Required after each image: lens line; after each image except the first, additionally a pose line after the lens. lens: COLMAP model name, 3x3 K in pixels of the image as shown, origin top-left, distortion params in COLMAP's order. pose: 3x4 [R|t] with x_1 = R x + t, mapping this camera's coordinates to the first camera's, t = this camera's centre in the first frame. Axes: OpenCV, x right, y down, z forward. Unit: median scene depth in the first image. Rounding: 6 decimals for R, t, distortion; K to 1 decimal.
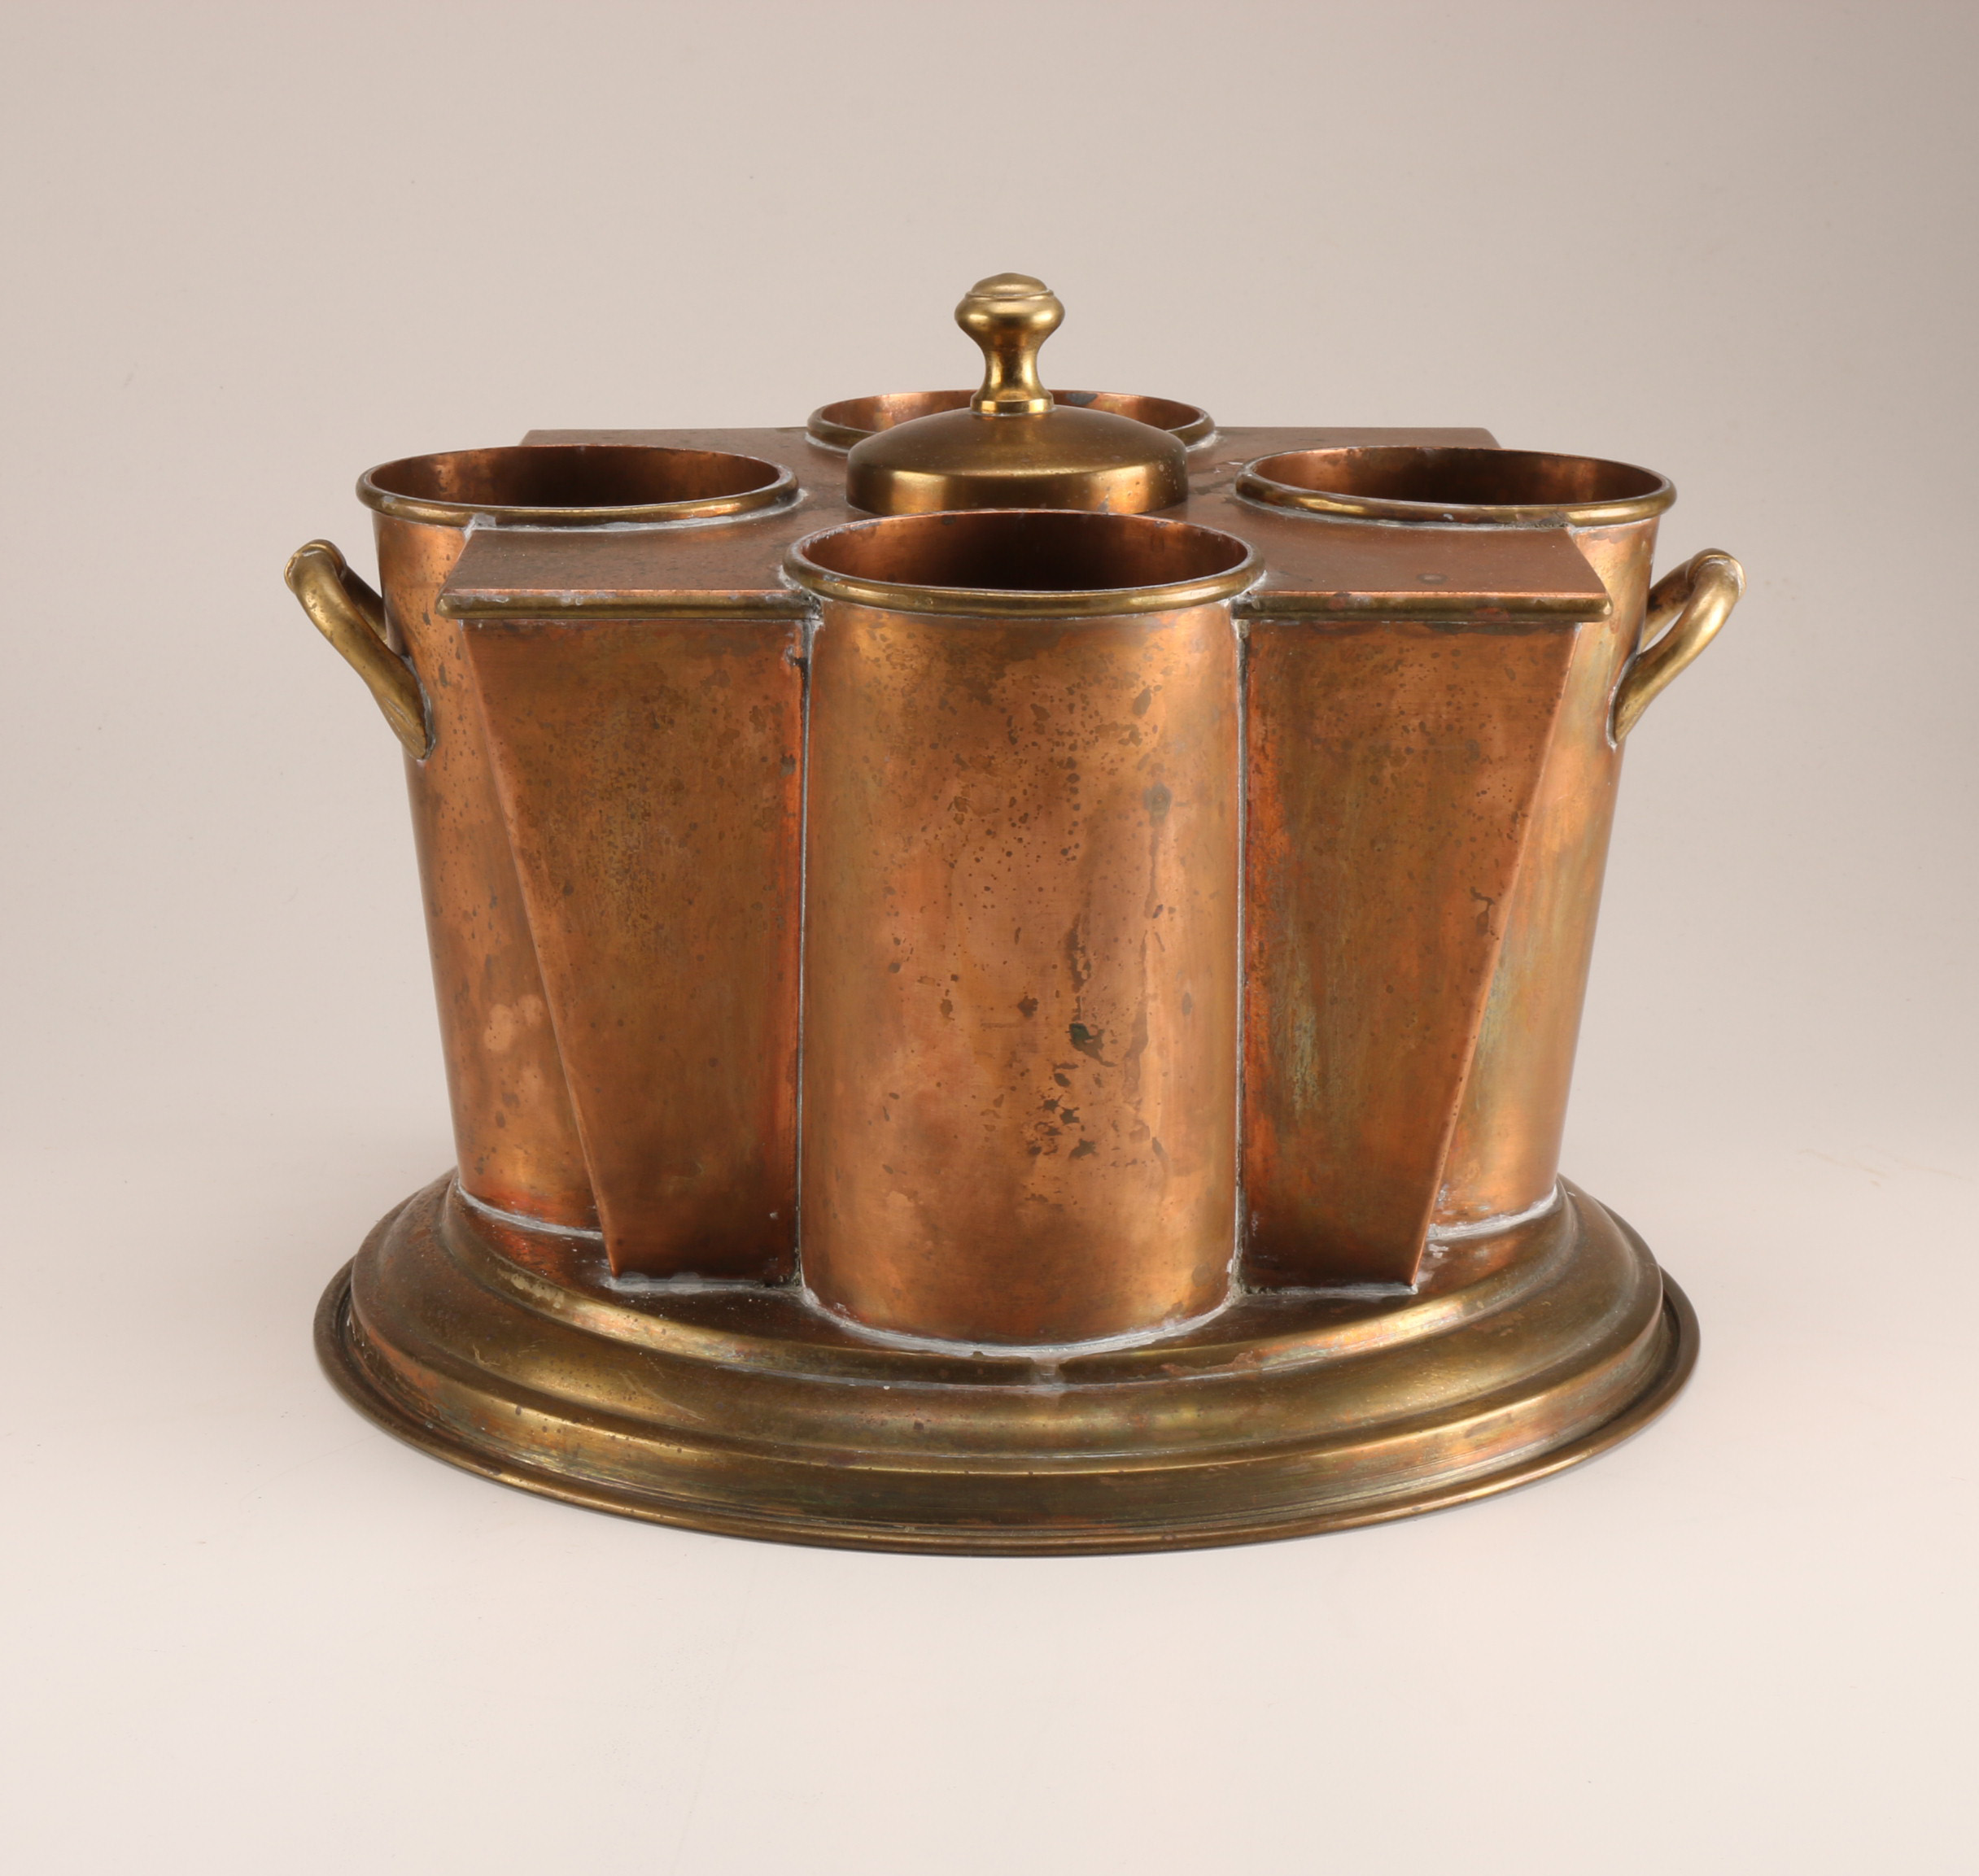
lens RADIAL K [[4542.0, 0, 996.3], [0, 4542.0, 939.1], [0, 0, 1]] dist [-0.216952, 0.000000]
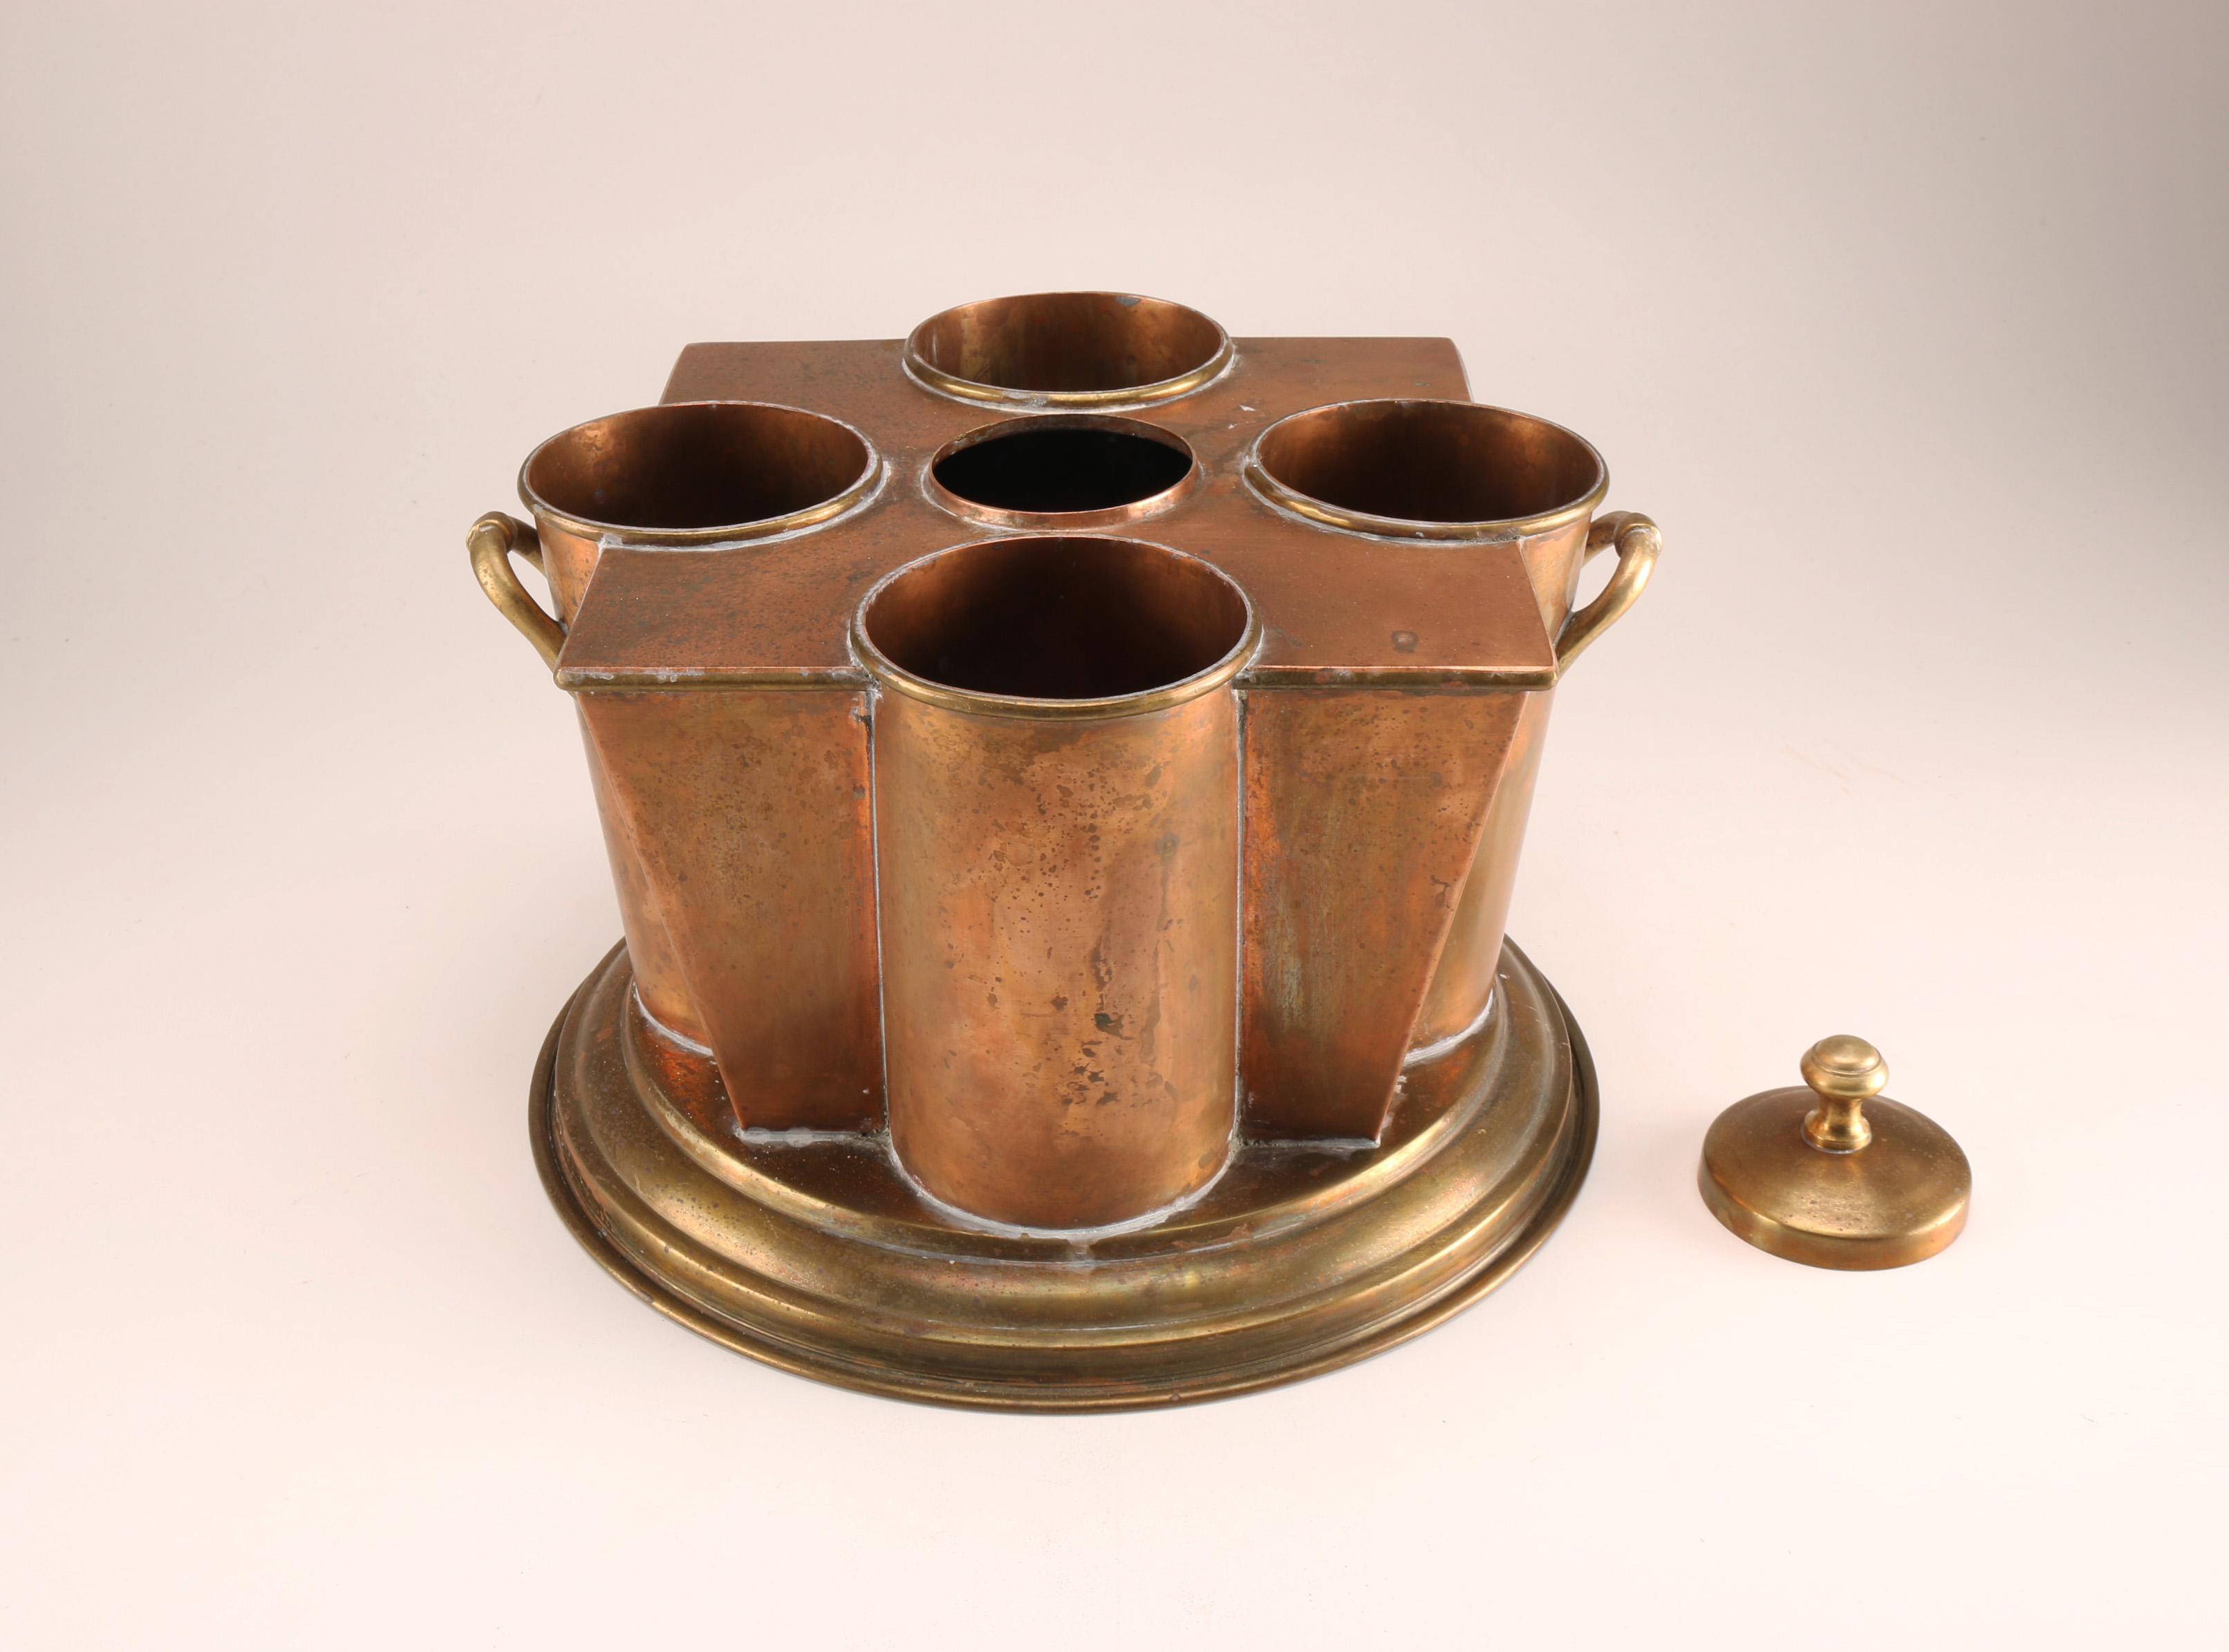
lens RADIAL K [[2774.5, 0, 1098.3], [0, 2774.5, 824.8], [0, 0, 1]] dist [-0.198234, 0.000000]
pose [[0.999920, 0.001324, -0.012549, 0.025574], [0.001459, 0.975684, 0.219178, -0.186055], [0.012534, -0.219179, 0.975604, 0.285567]]
